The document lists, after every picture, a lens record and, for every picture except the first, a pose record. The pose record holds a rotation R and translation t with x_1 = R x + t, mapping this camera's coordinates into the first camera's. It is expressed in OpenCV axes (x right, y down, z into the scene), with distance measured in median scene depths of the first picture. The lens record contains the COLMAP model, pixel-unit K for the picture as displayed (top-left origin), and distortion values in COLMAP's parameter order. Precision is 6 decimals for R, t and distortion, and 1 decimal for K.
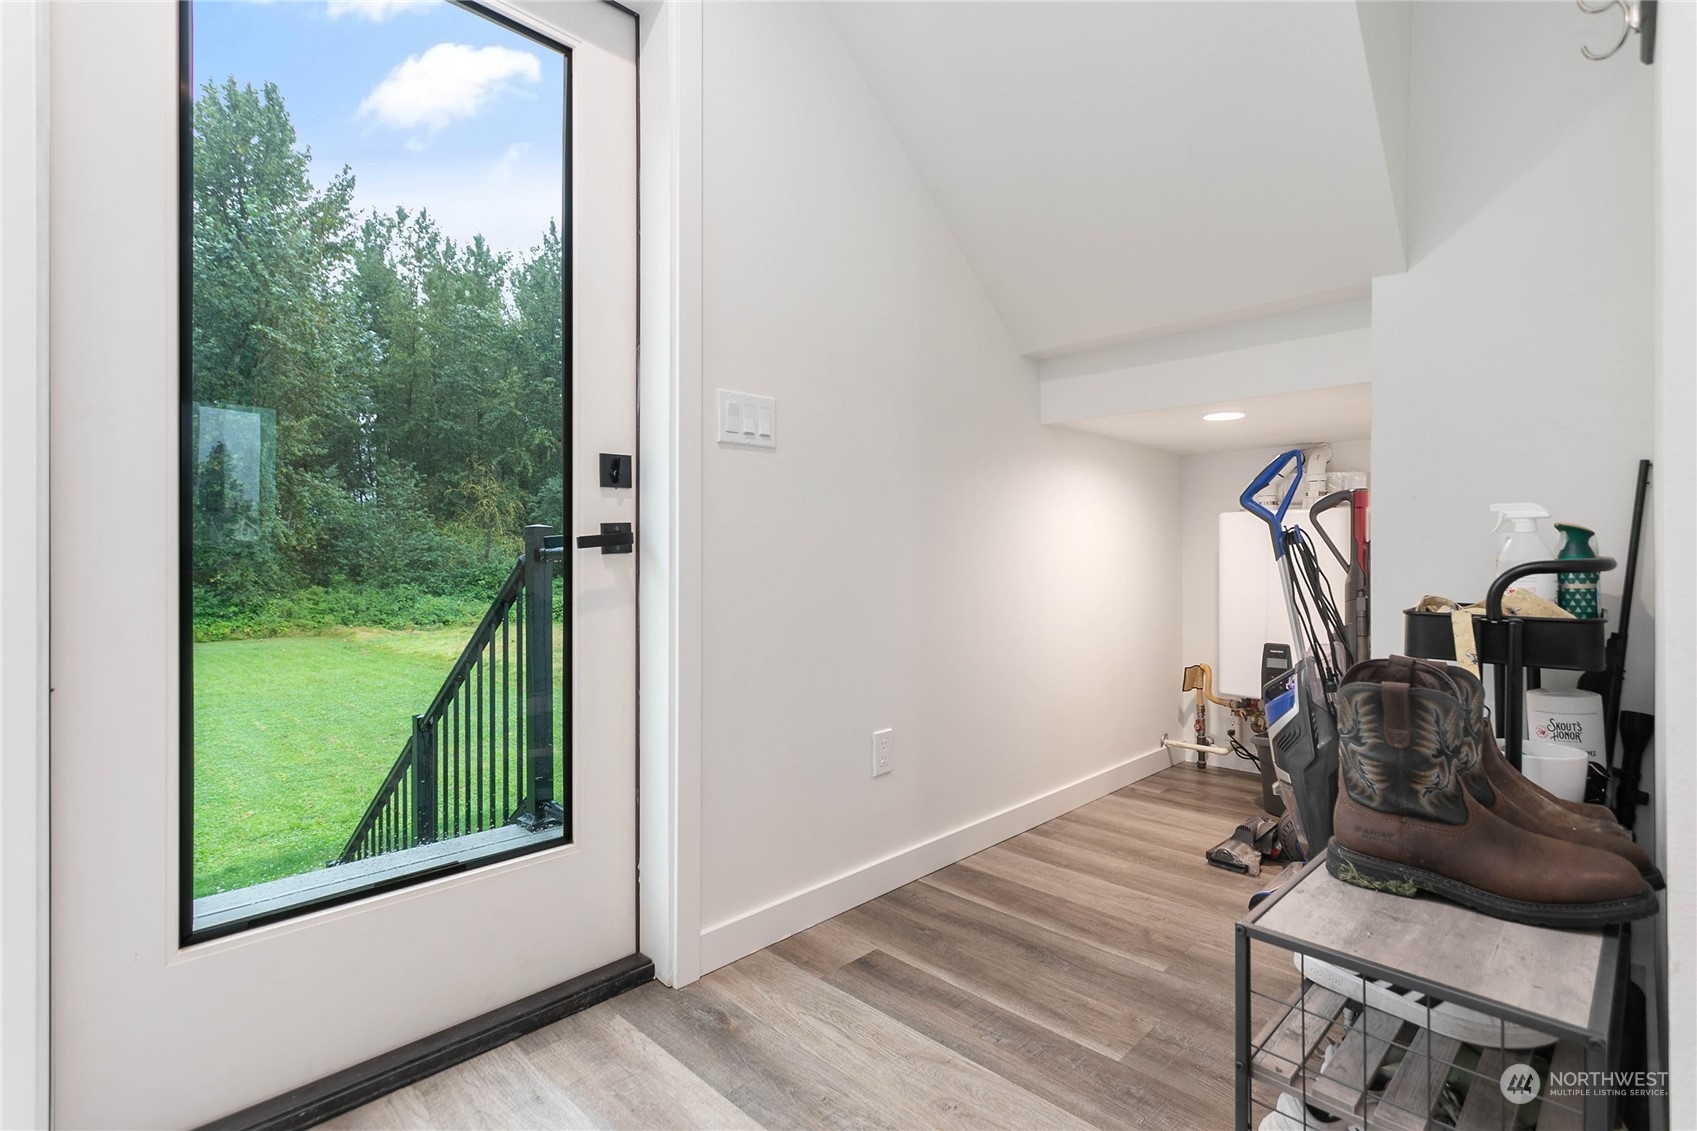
lens RADIAL K [[805.7, 0, 843.5], [0, 805.7, 557.8], [0, 0, 1]] dist [0.005656, 0.000963]
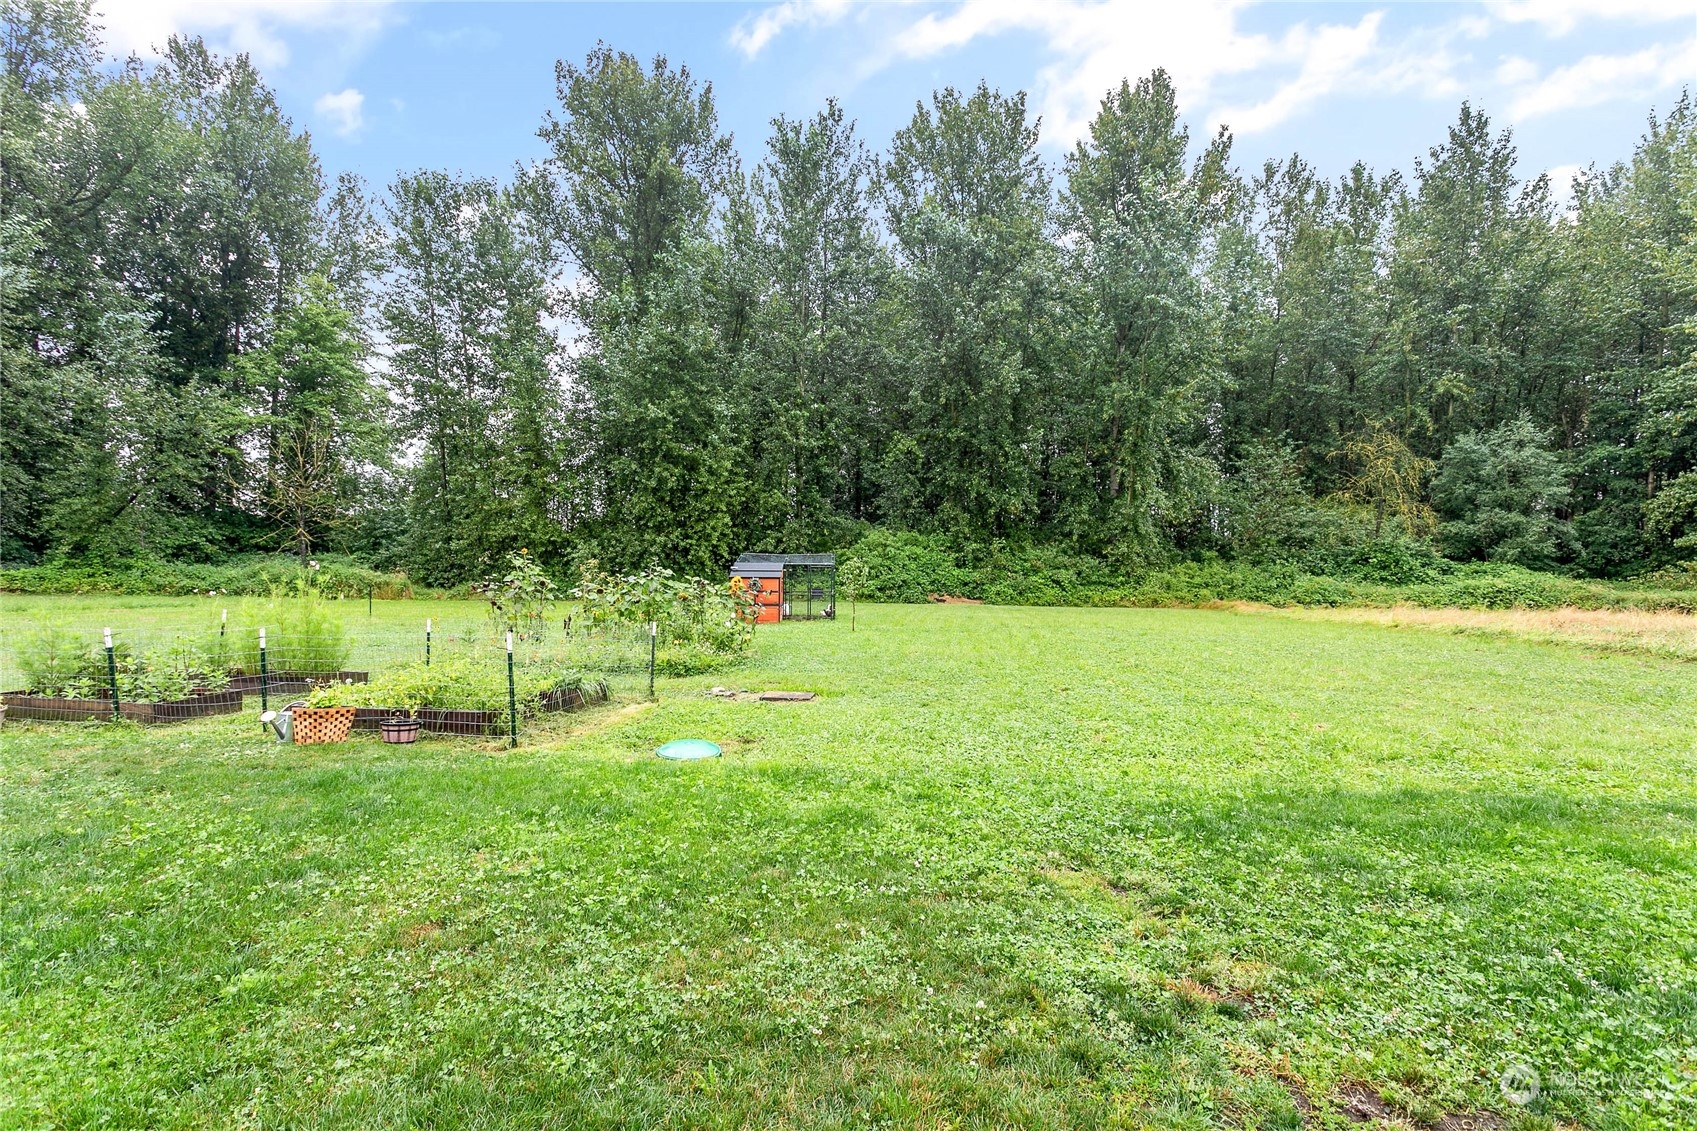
lens RADIAL K [[805.7, 0, 841.9], [0, 805.7, 573.0], [0, 0, 1]] dist [0.005656, 0.000963]
pose [[0.595054, 0.009559, -0.803629, -0.112120], [-0.014605, 0.999893, 0.001080, 0.052240], [0.803553, 0.011095, 0.595130, 0.073843]]
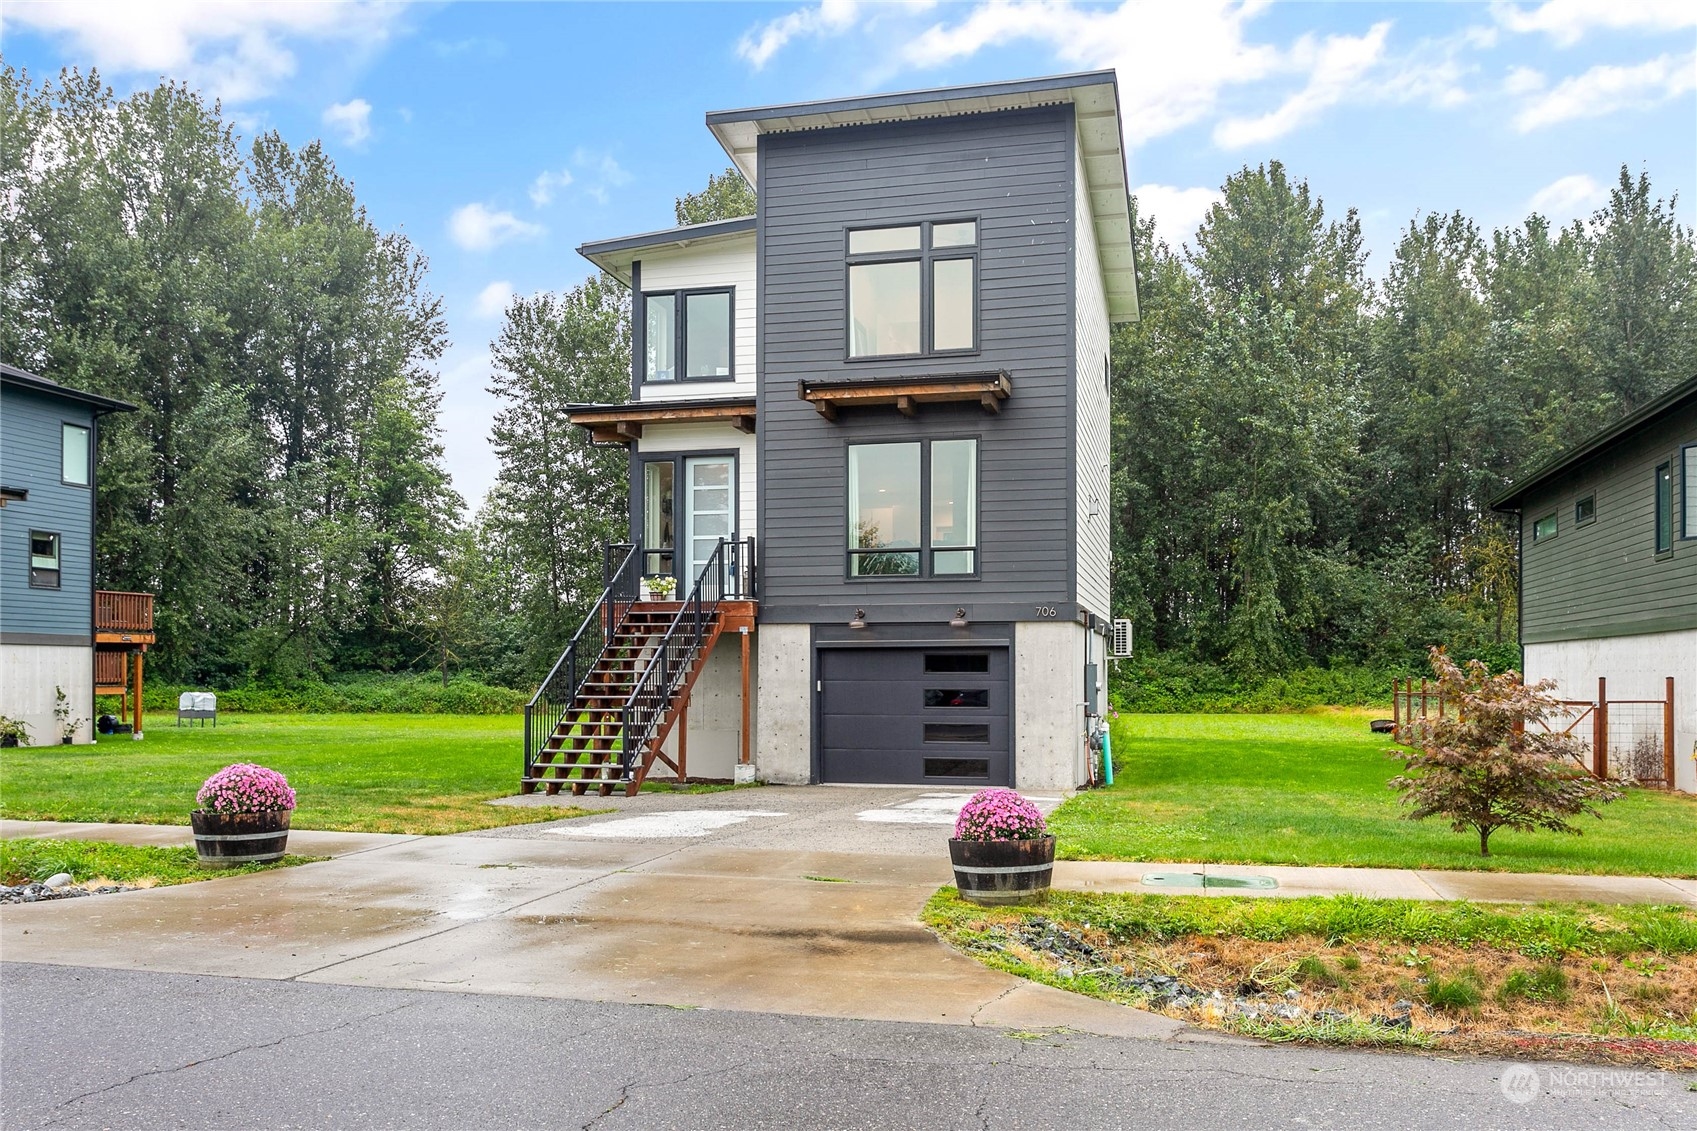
lens RADIAL K [[1463.9, 0, 811.4], [0, 1463.9, 662.2], [0, 0, 1]] dist [0.019392, 0.002430]
pose [[0.505128, -0.007397, -0.863013, 0.531099], [0.000484, 0.999966, -0.008287, 0.042172], [0.863045, 0.003768, 0.505114, -0.382519]]
